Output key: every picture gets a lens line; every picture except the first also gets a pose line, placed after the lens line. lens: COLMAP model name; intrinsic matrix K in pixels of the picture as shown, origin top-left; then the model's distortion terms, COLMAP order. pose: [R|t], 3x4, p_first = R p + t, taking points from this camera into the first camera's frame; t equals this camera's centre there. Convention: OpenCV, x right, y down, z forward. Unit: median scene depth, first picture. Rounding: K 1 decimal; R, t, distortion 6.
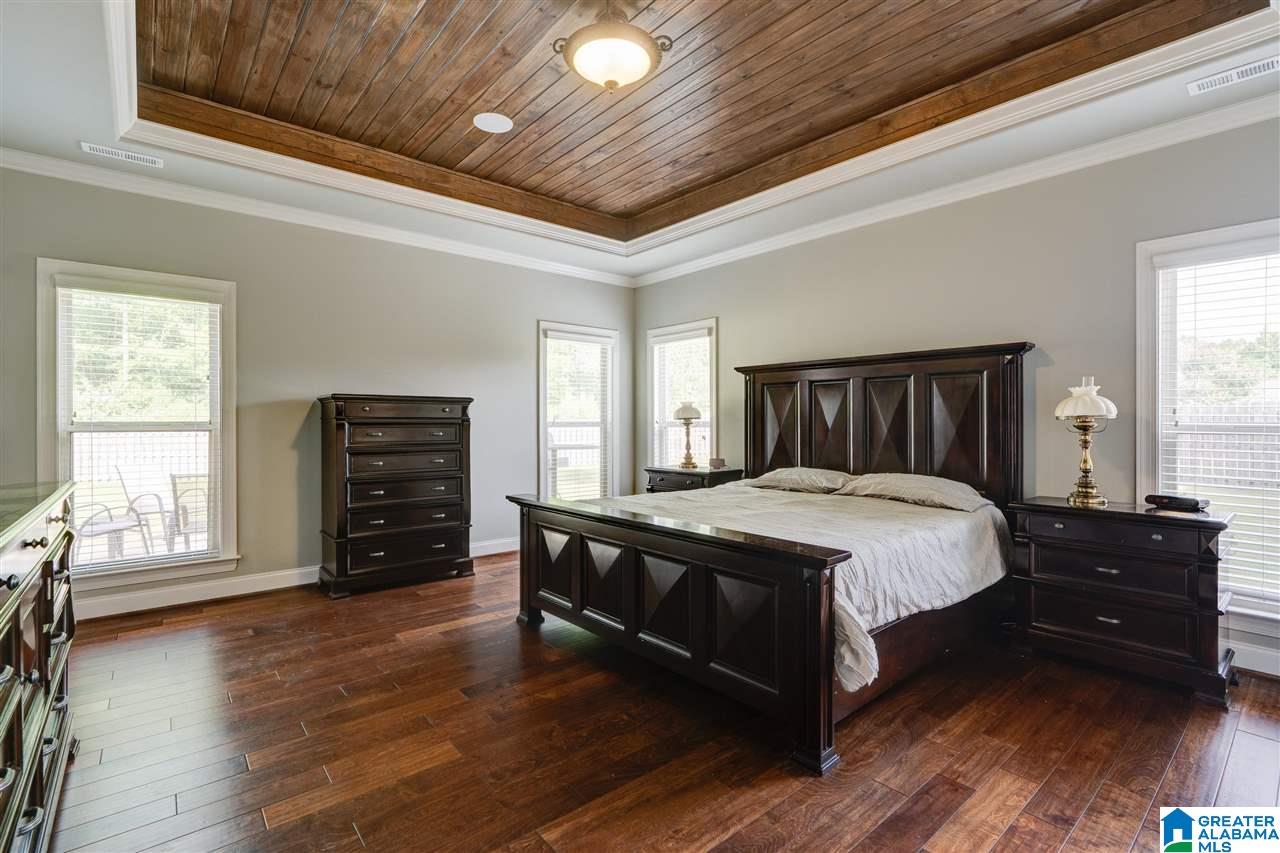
lens RADIAL K [[583.2, 0, 637.9], [0, 583.2, 424.6], [0, 0, 1]] dist [-0.009264, 0.001001]
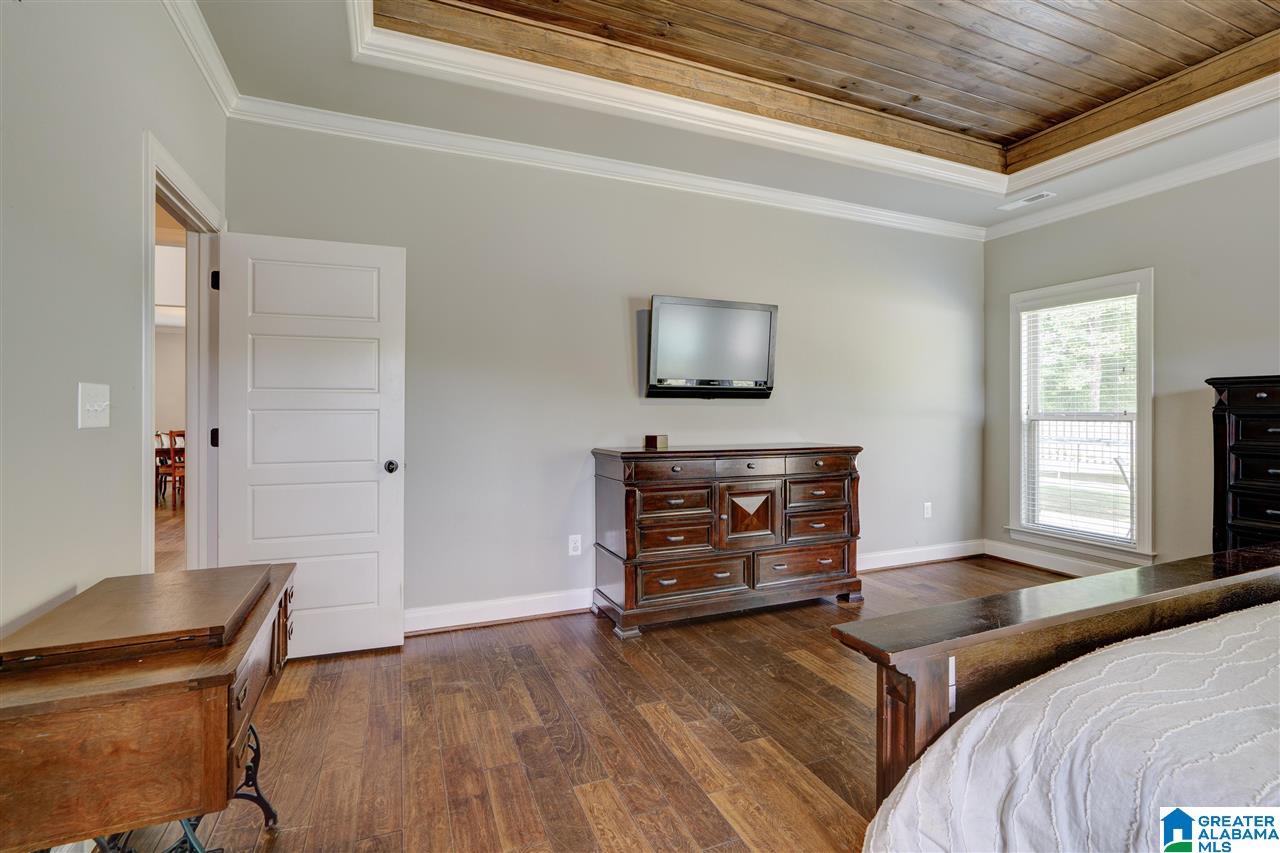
lens RADIAL K [[583.2, 0, 638.4], [0, 583.2, 418.2], [0, 0, 1]] dist [-0.009264, 0.001001]
pose [[-0.295861, 0.007943, -0.955198, 0.524489], [-0.002252, 0.999957, 0.009012, -0.002081], [0.955228, 0.004817, -0.295831, 0.518011]]
